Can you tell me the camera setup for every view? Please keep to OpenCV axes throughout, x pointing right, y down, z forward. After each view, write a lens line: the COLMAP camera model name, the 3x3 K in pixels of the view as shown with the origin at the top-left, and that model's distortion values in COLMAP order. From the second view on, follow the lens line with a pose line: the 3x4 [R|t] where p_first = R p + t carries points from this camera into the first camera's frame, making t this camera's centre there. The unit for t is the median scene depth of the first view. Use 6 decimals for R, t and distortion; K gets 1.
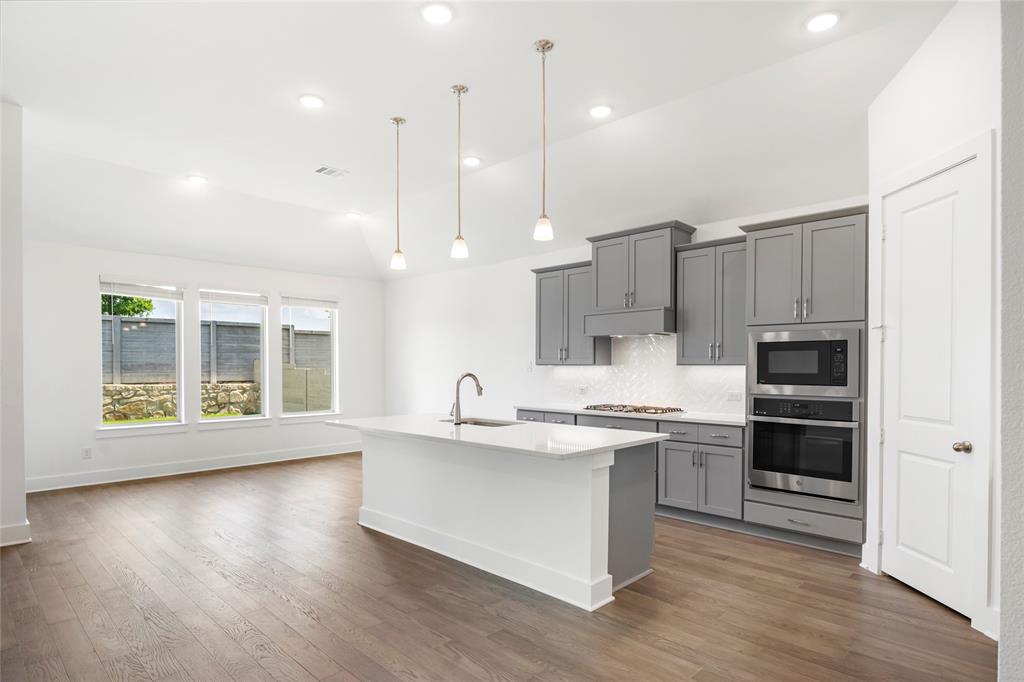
lens RADIAL K [[554.9, 0, 503.1], [0, 554.9, 373.3], [0, 0, 1]] dist [-0.000507, -0.000767]
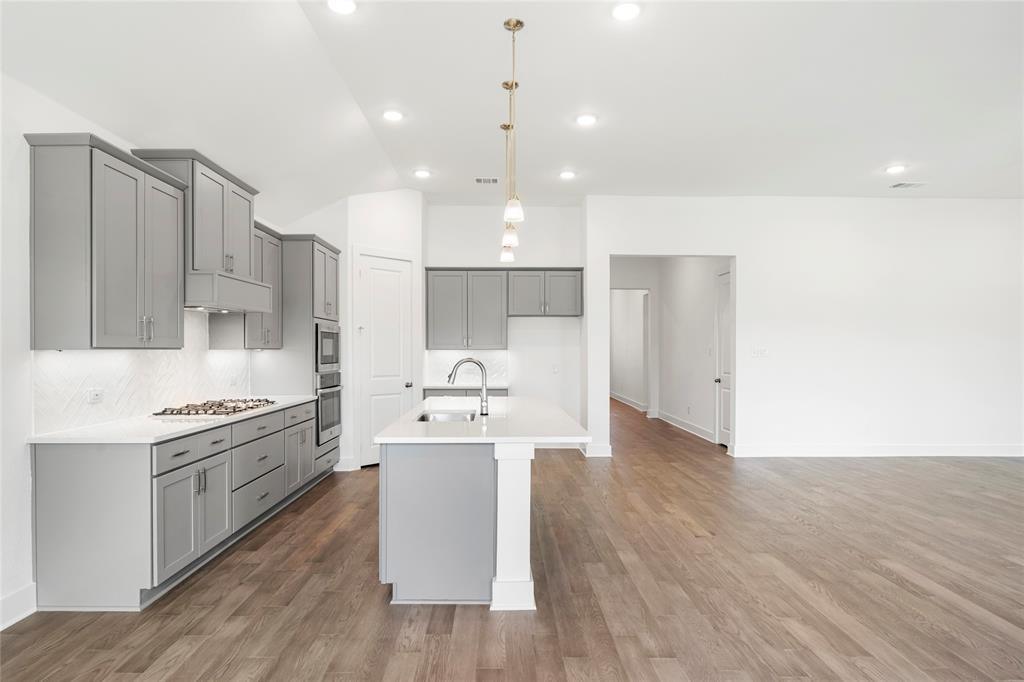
lens RADIAL K [[554.9, 0, 509.7], [0, 554.9, 350.4], [0, 0, 1]] dist [-0.002218, -0.002997]
pose [[-0.717066, -0.001490, 0.697003, -0.548000], [0.009036, 0.999894, 0.011434, -0.017040], [-0.696946, 0.014497, -0.716977, 1.195273]]
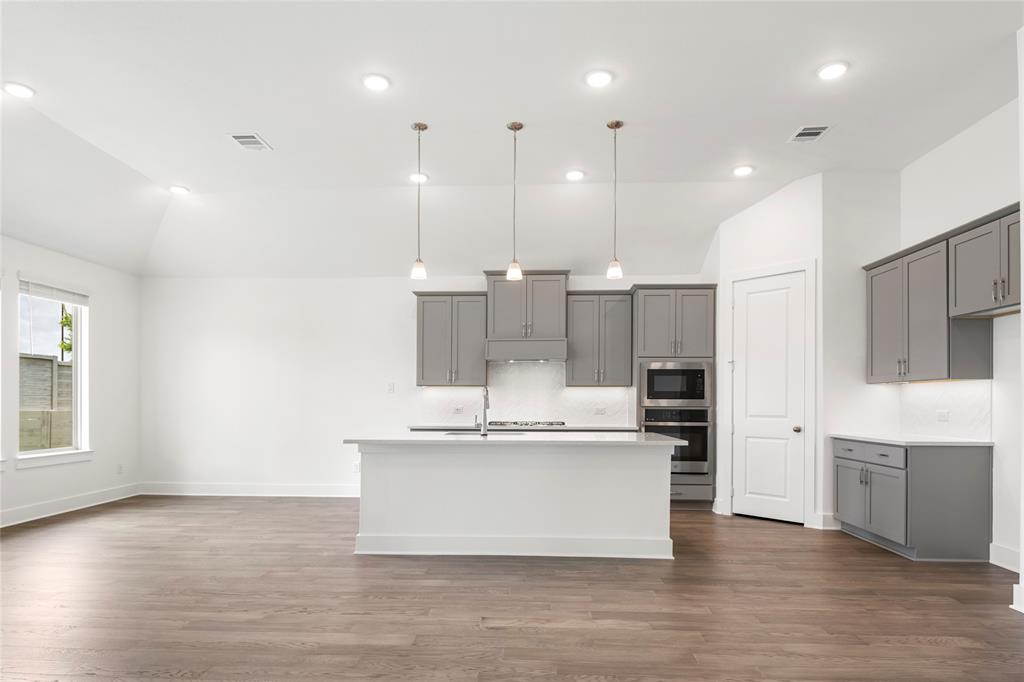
lens RADIAL K [[580.7, 0, 506.7], [0, 580.7, 403.1], [0, 0, 1]] dist [-0.004455, -0.001435]
pose [[0.744762, 0.001783, 0.667327, -0.580000], [0.005984, 0.999938, -0.009351, 0.030513], [-0.667303, 0.010957, 0.744706, 0.111732]]
